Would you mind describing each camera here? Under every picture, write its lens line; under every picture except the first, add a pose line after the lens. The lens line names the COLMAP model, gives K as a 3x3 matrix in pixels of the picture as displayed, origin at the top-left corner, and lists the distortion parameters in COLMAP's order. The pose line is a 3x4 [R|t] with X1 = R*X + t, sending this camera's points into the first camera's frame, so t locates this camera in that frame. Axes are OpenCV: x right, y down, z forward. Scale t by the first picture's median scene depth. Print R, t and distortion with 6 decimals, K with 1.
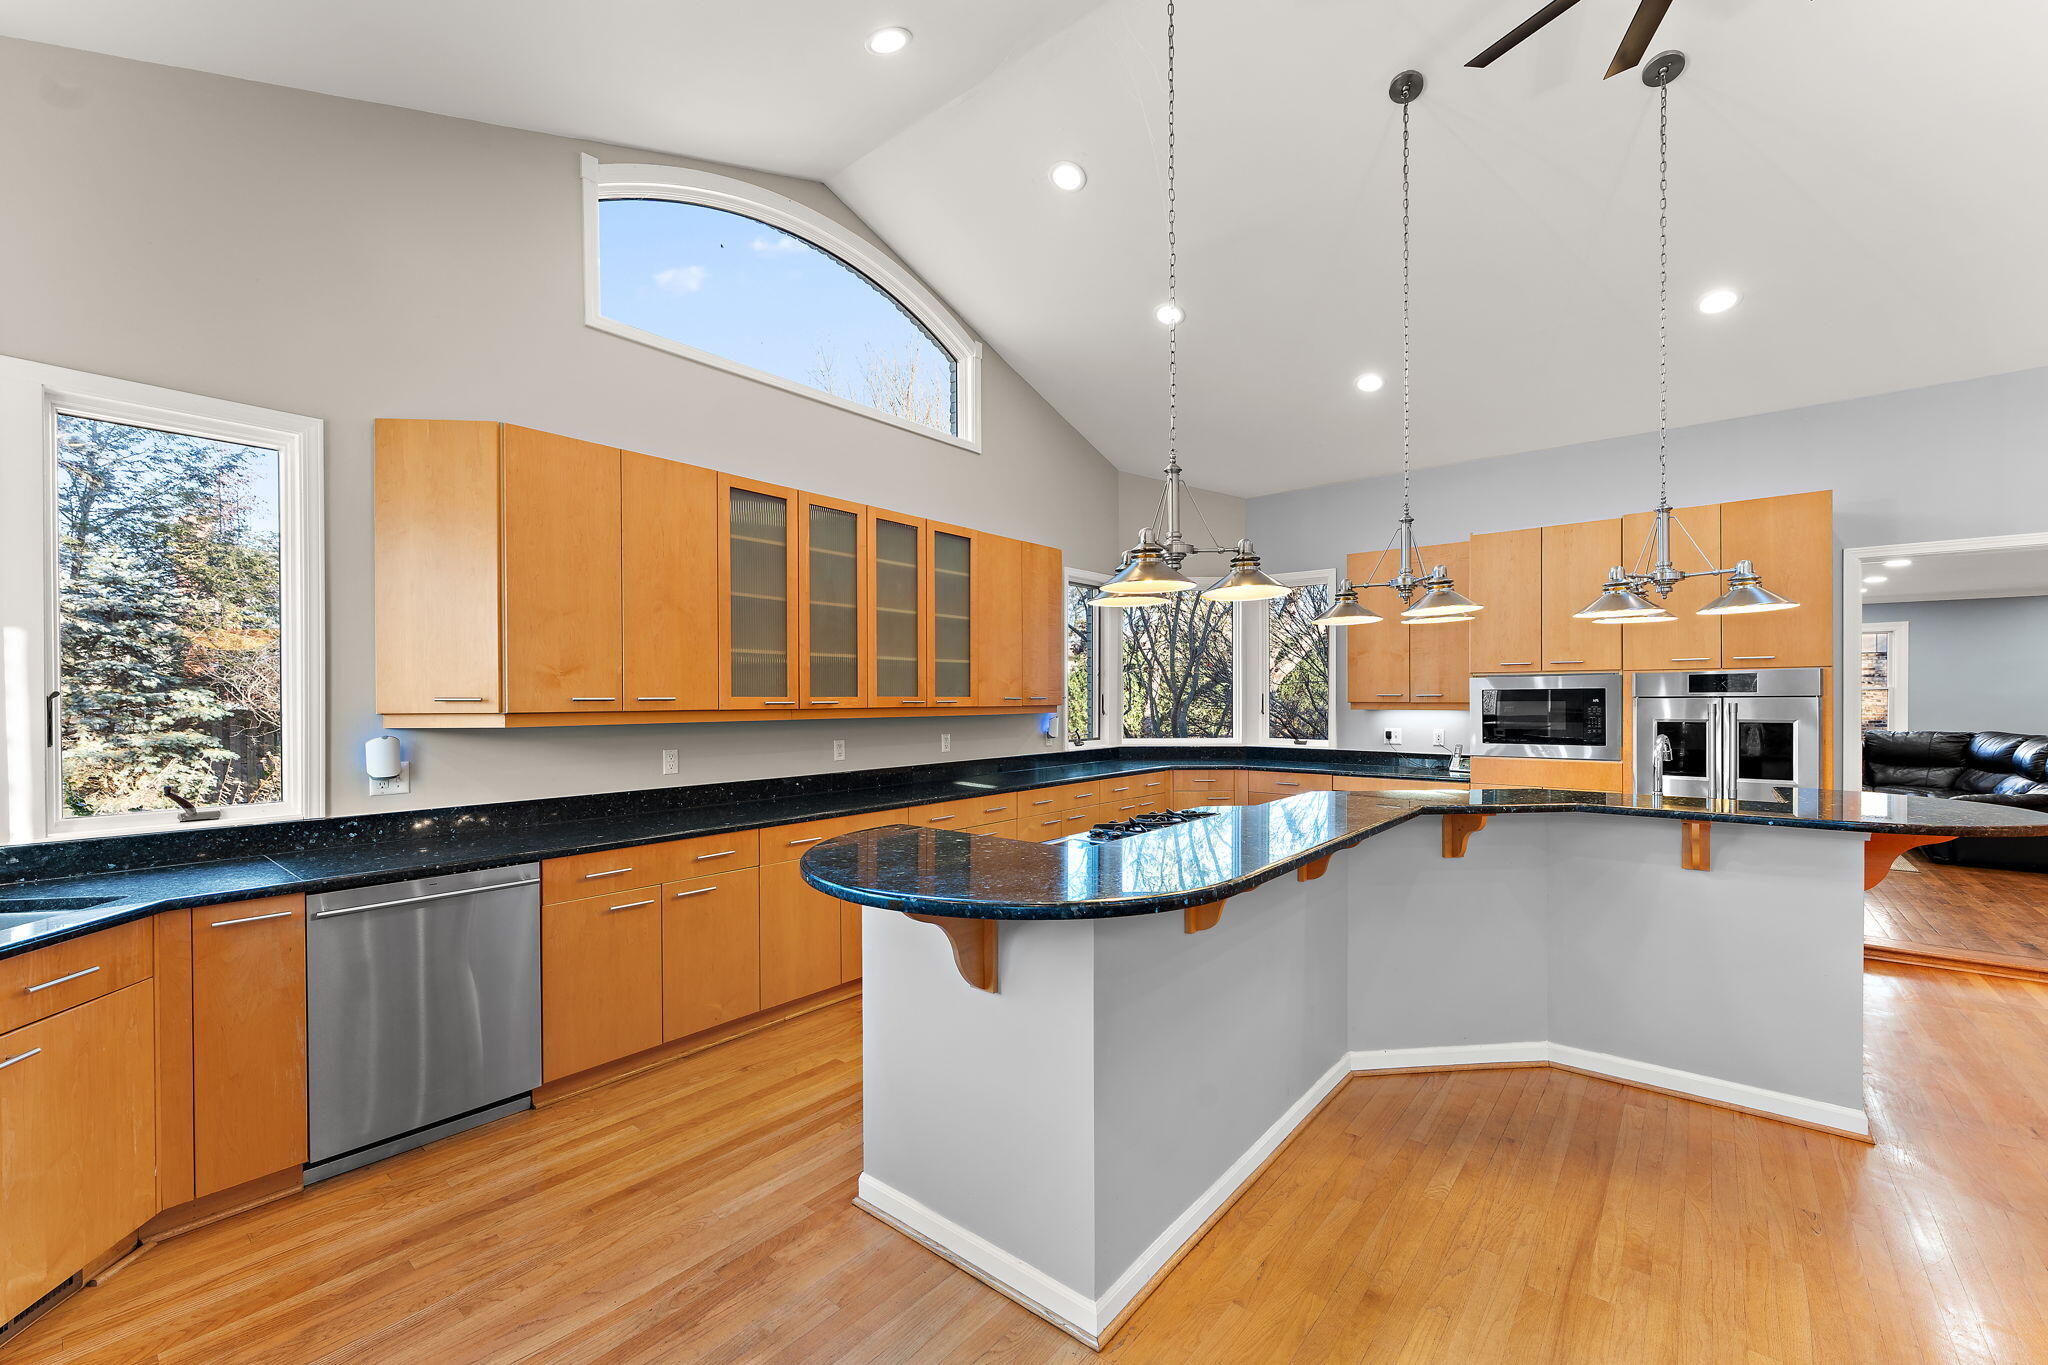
lens RADIAL K [[829.9, 0, 1013.0], [0, 829.9, 701.5], [0, 0, 1]] dist [0.001797, 0.000741]
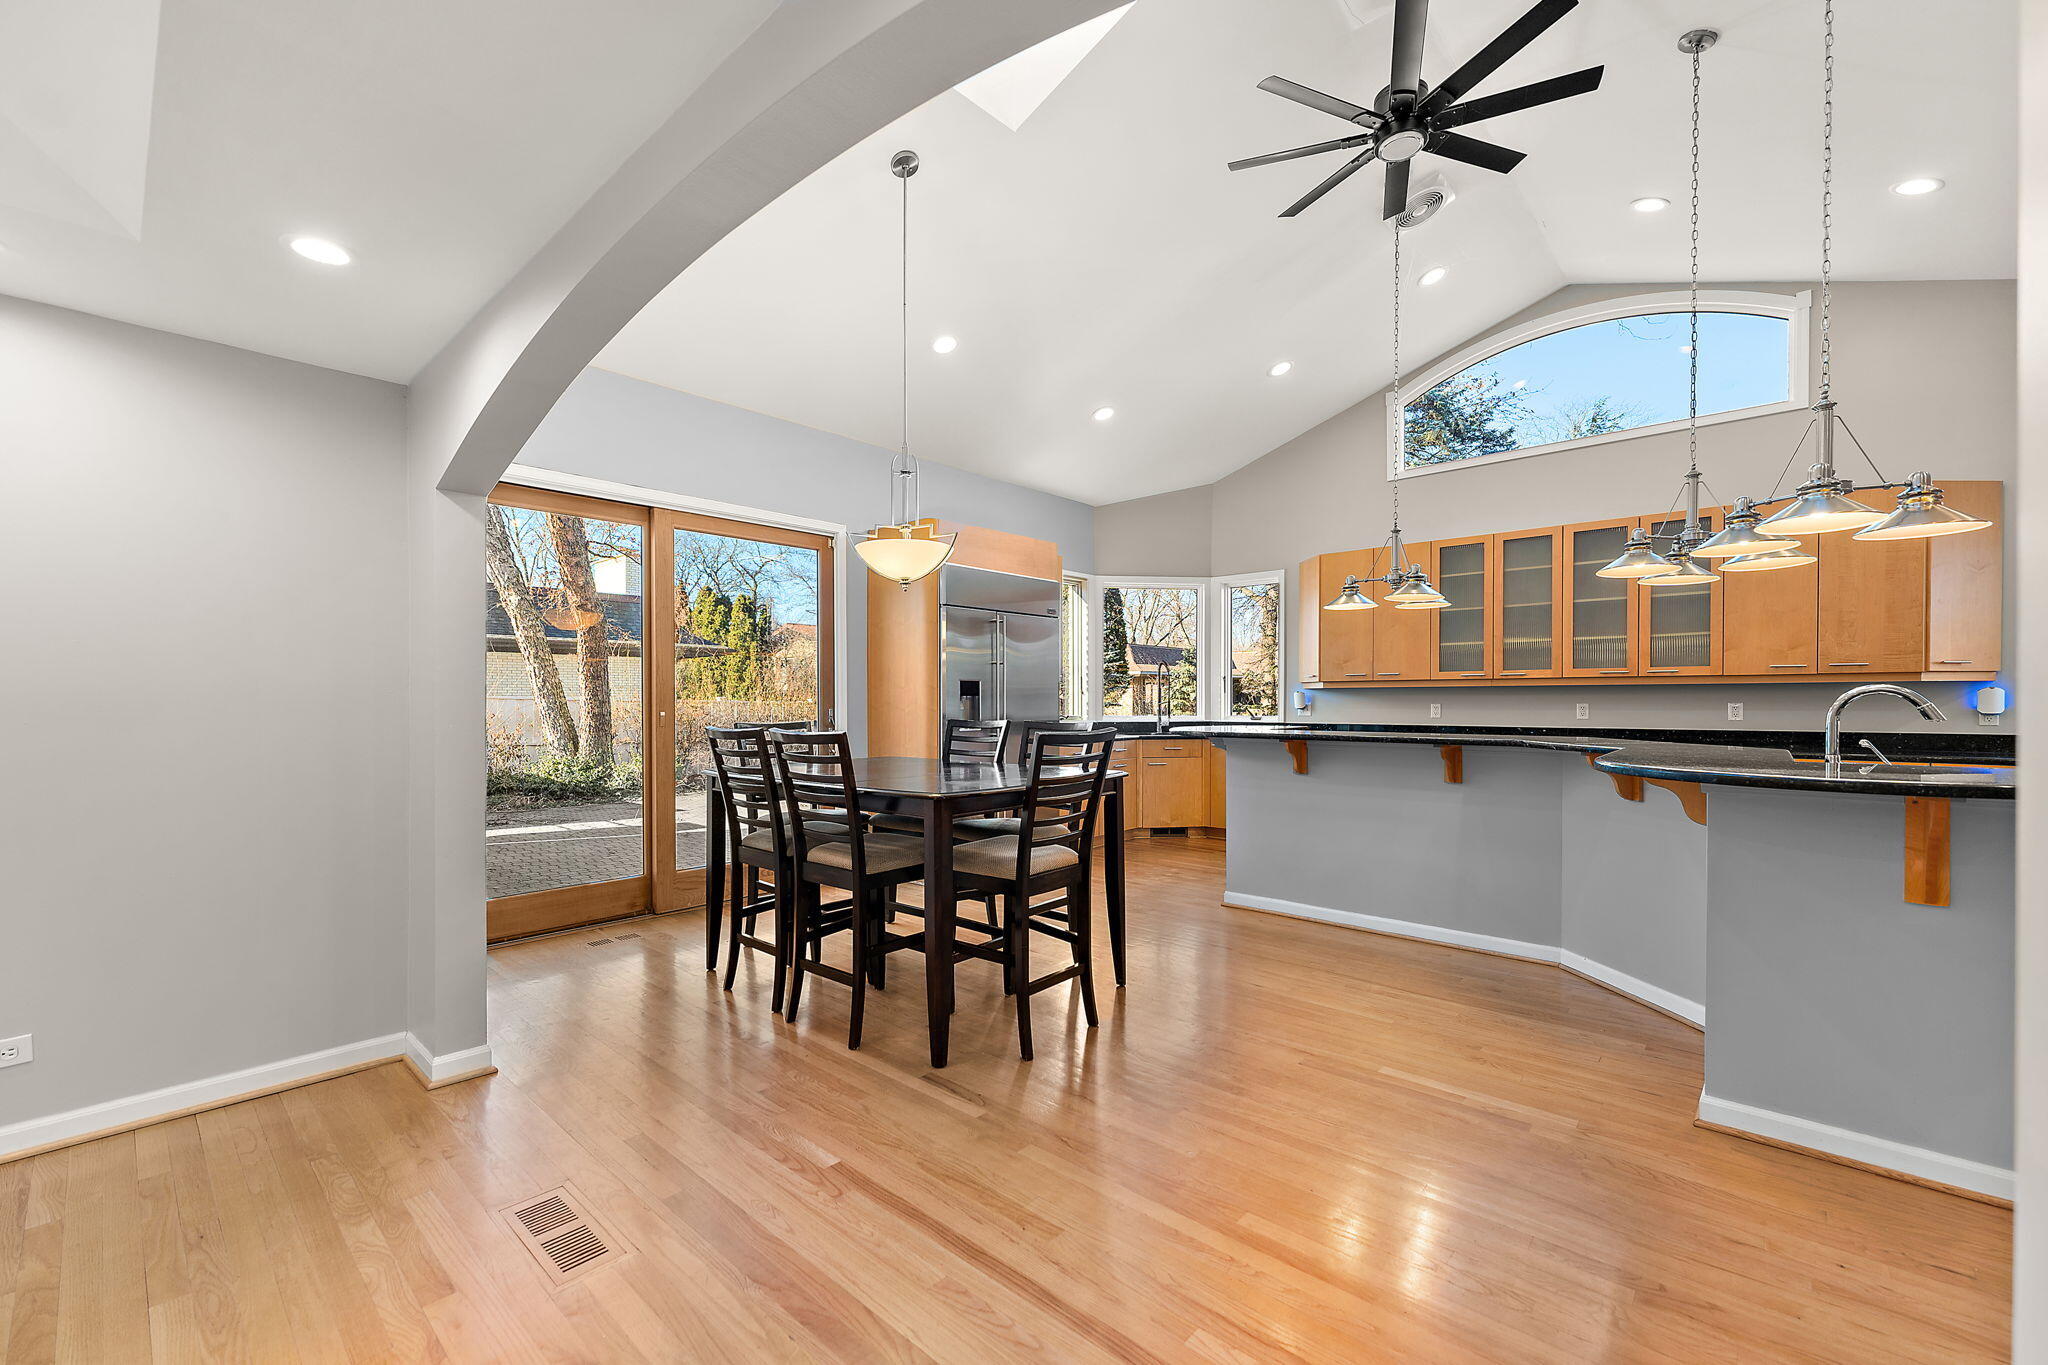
lens RADIAL K [[829.9, 0, 1014.2], [0, 829.9, 705.8], [0, 0, 1]] dist [0.001797, 0.000741]
pose [[-0.041891, 0.011122, -0.999060, 1.656856], [-0.002343, 0.999934, 0.011230, 0.055417], [0.999119, 0.002811, -0.041862, 0.248600]]
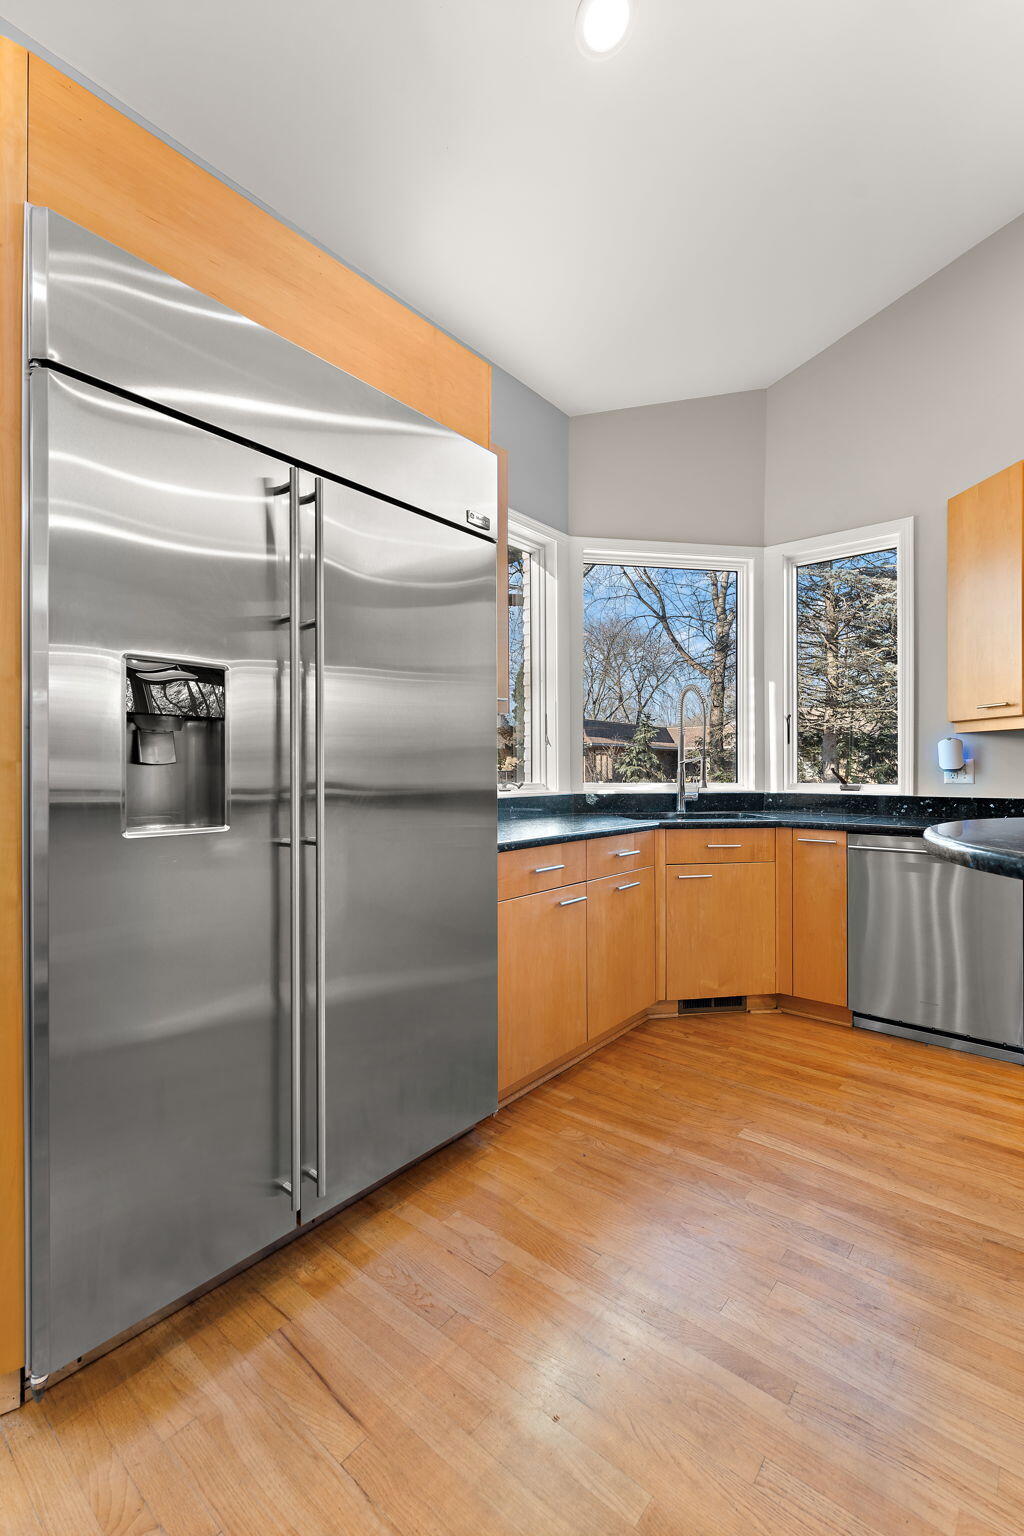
lens RADIAL K [[666.2, 0, 520.7], [0, 666.2, 768.6], [0, 0, 1]] dist [0.001544, -0.001365]
pose [[0.011765, 0.002076, -0.999929, 0.280111], [-0.003287, 0.999993, 0.002038, 0.086571], [0.999925, 0.003263, 0.011772, 0.292465]]
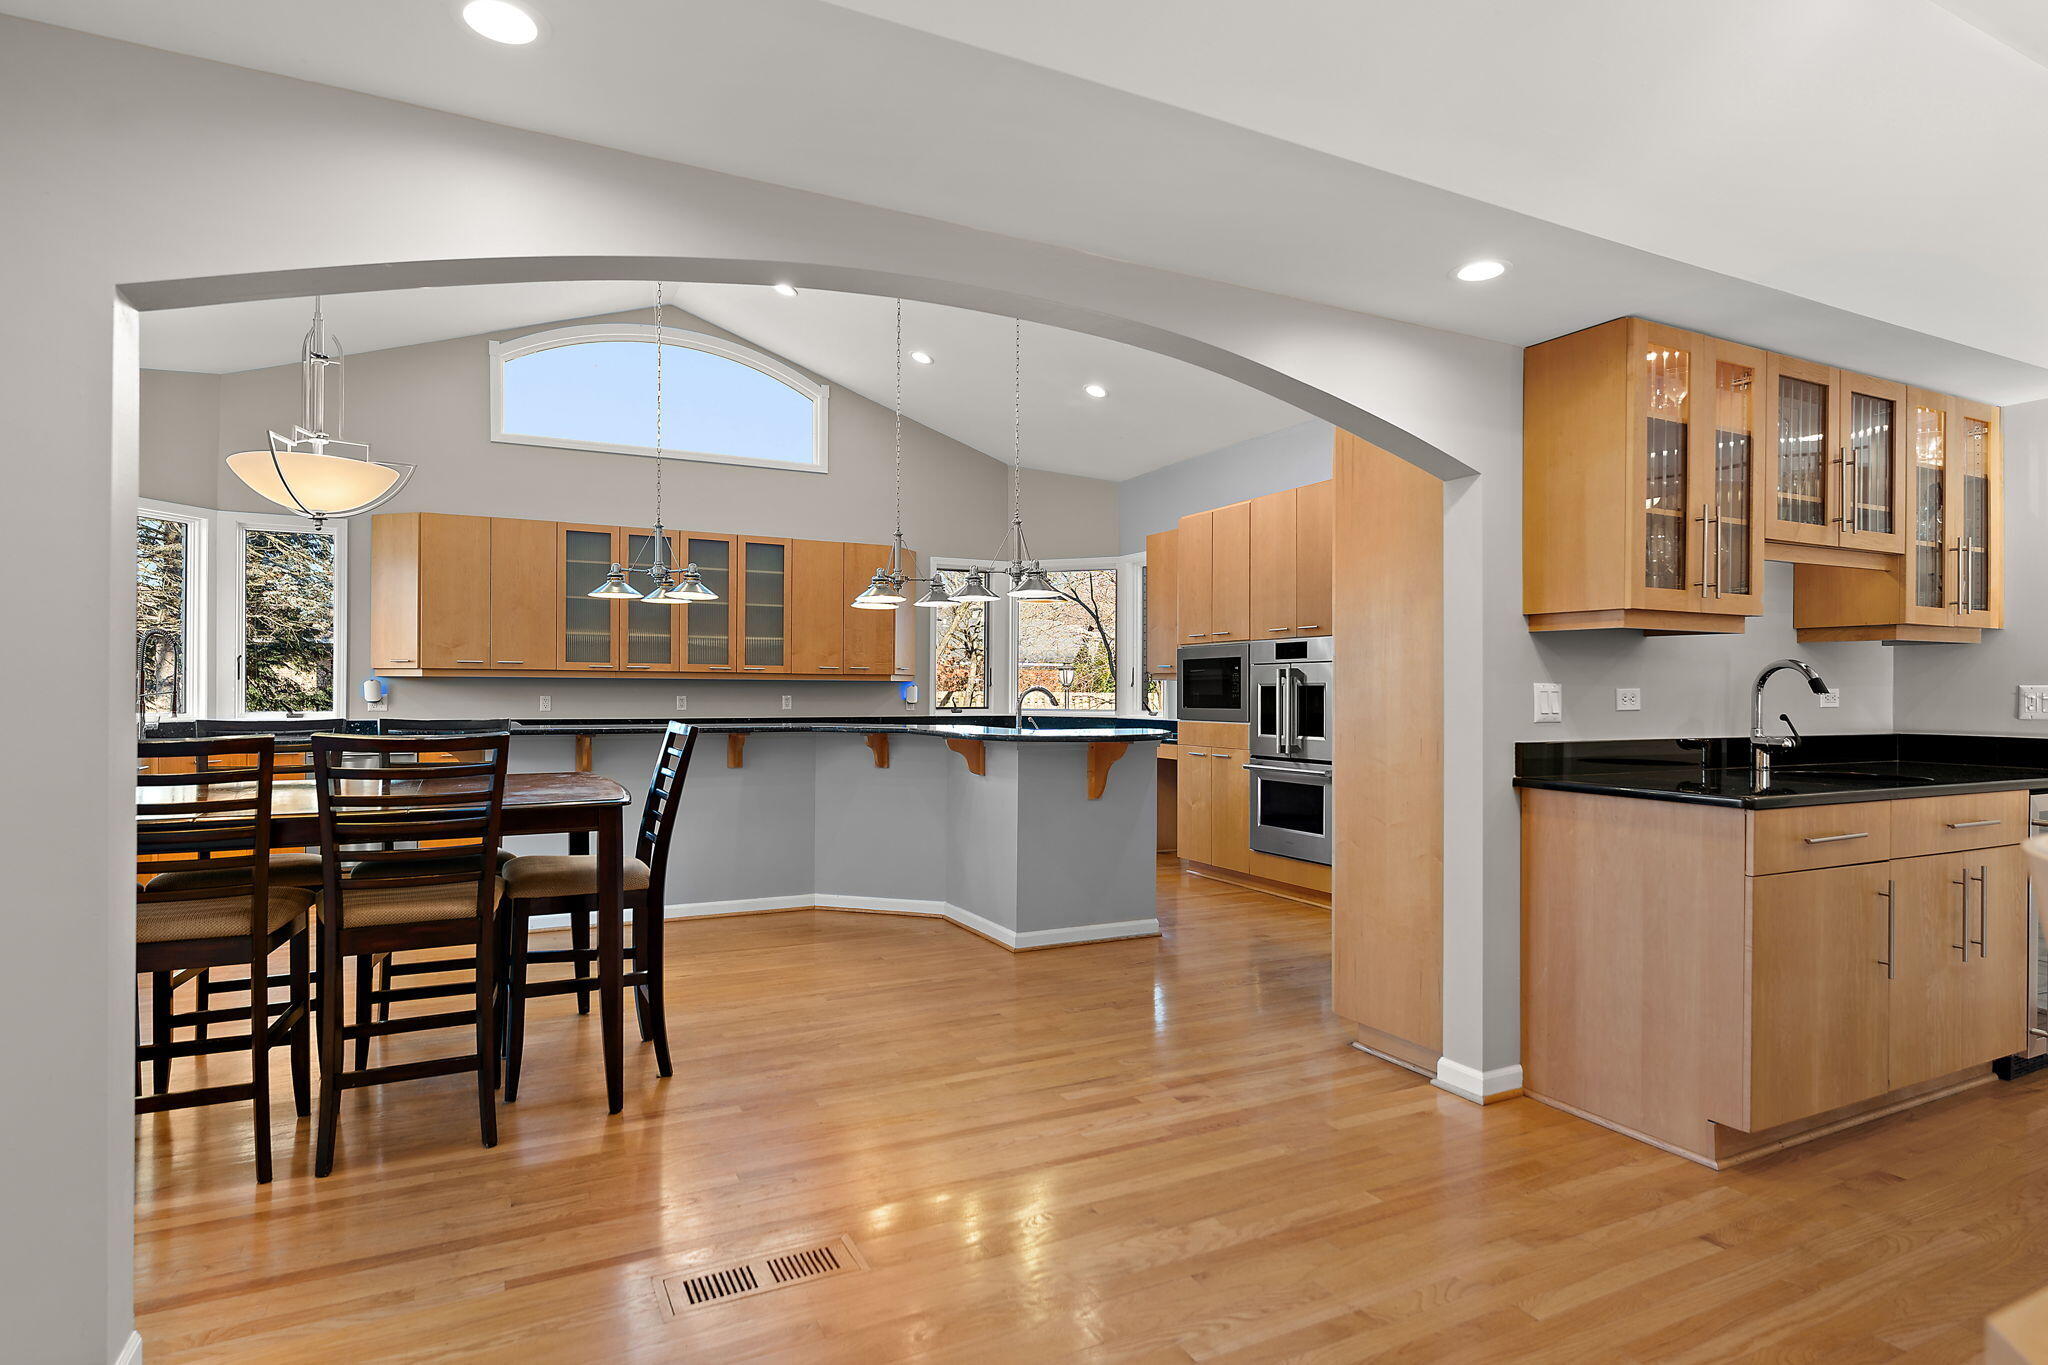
lens RADIAL K [[1072.5, 0, 1010.1], [0, 1072.5, 689.1], [0, 0, 1]] dist [-0.002459, -0.000544]
pose [[0.916924, 0.007406, -0.398993, 1.510357], [-0.010758, 0.999923, -0.006162, 0.059640], [0.398917, 0.009943, 0.916933, -0.650968]]
